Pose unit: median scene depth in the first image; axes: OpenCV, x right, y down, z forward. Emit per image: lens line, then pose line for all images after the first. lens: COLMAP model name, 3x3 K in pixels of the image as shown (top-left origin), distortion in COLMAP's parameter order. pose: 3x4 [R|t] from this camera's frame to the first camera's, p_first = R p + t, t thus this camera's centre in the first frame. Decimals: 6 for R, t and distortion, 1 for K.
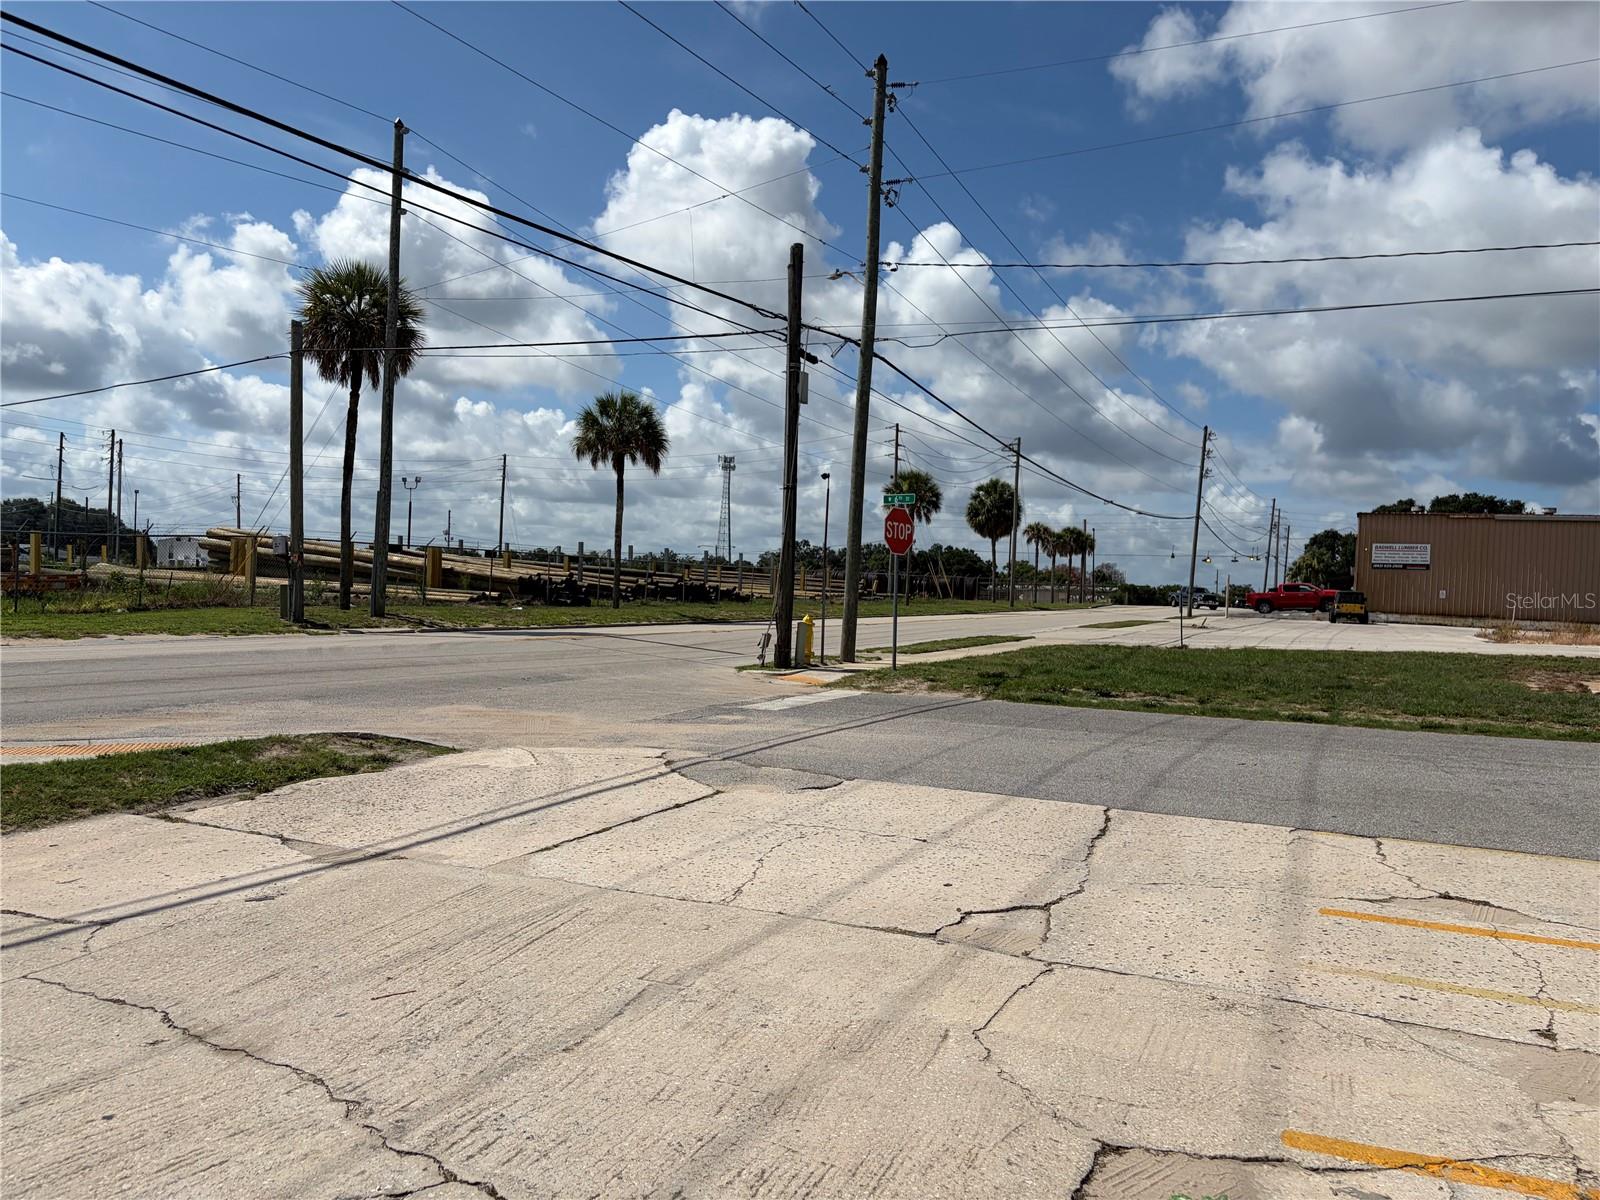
lens RADIAL K [[1209.5, 0, 793.5], [0, 1209.5, 604.3], [0, 0, 1]] dist [0.055364, -0.065205]
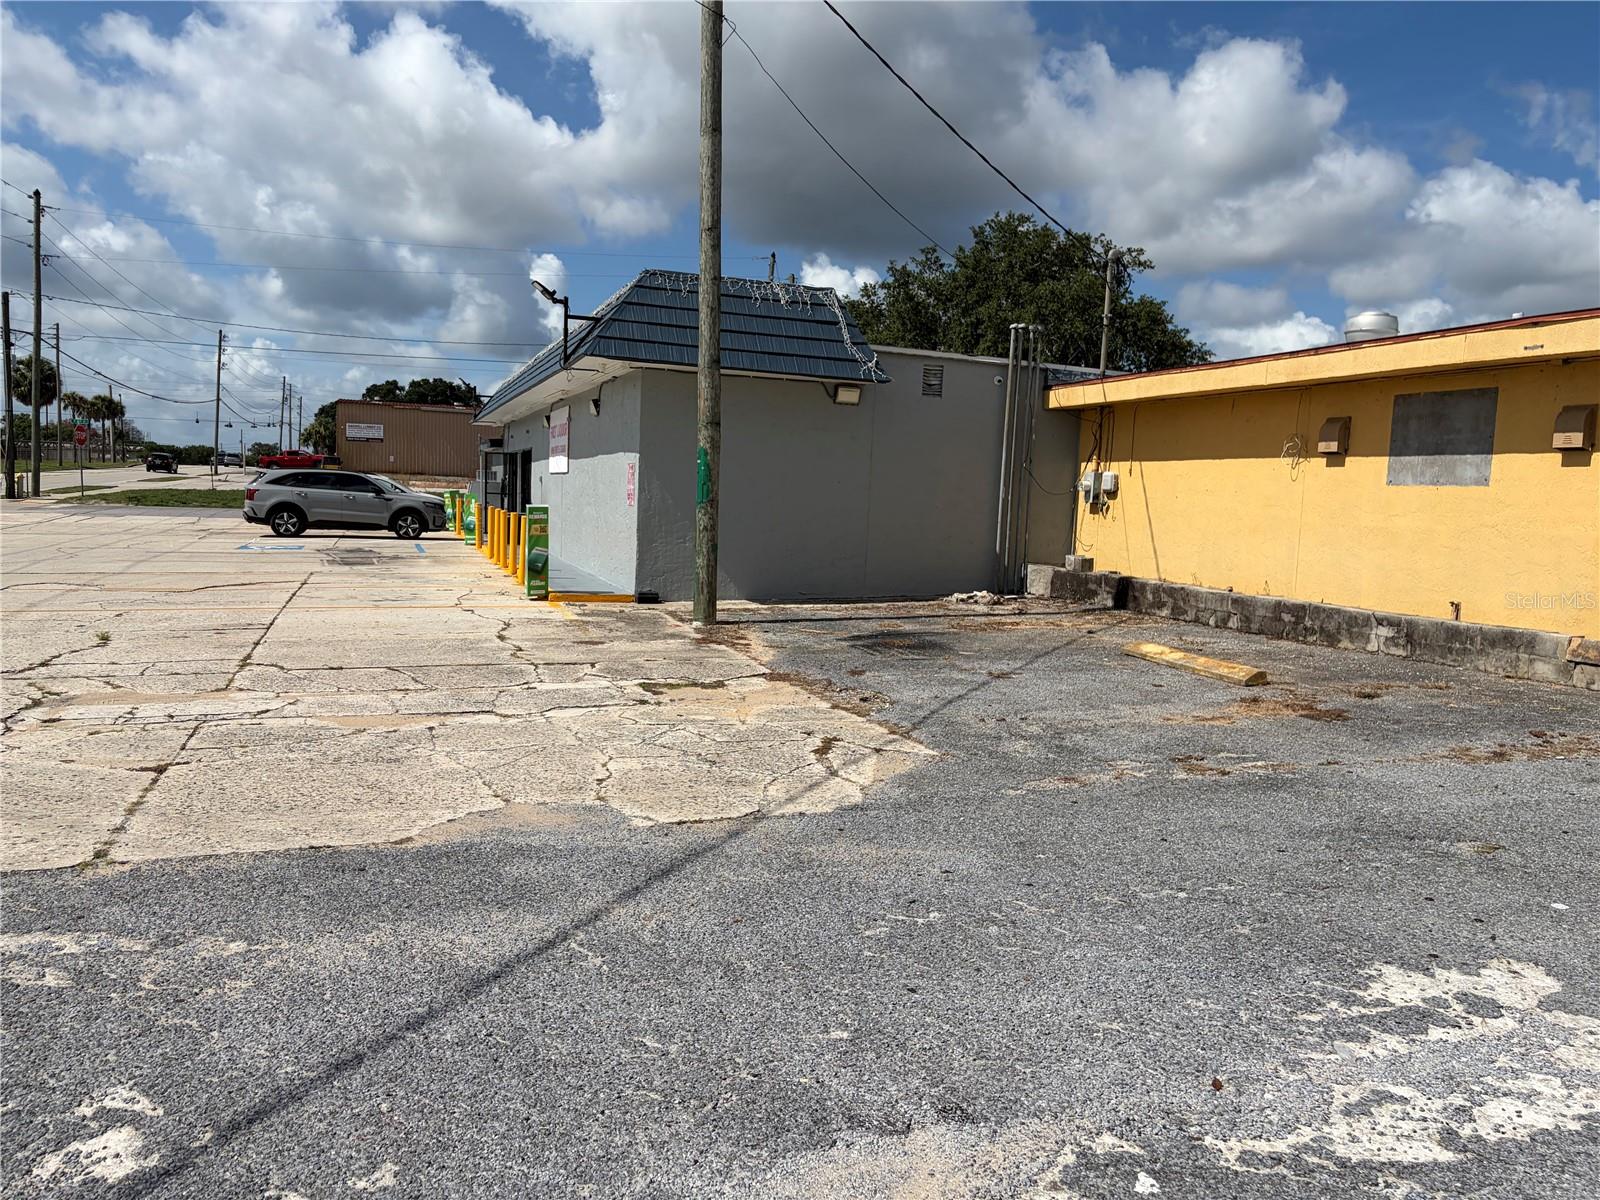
lens RADIAL K [[1209.5, 0, 793.5], [0, 1209.5, 604.3], [0, 0, 1]] dist [0.055364, -0.065205]
pose [[0.728646, -0.077422, 0.680501, -0.100064], [-0.001411, 0.993418, 0.114534, -0.001525], [-0.684889, -0.084415, 0.723741, -0.307350]]
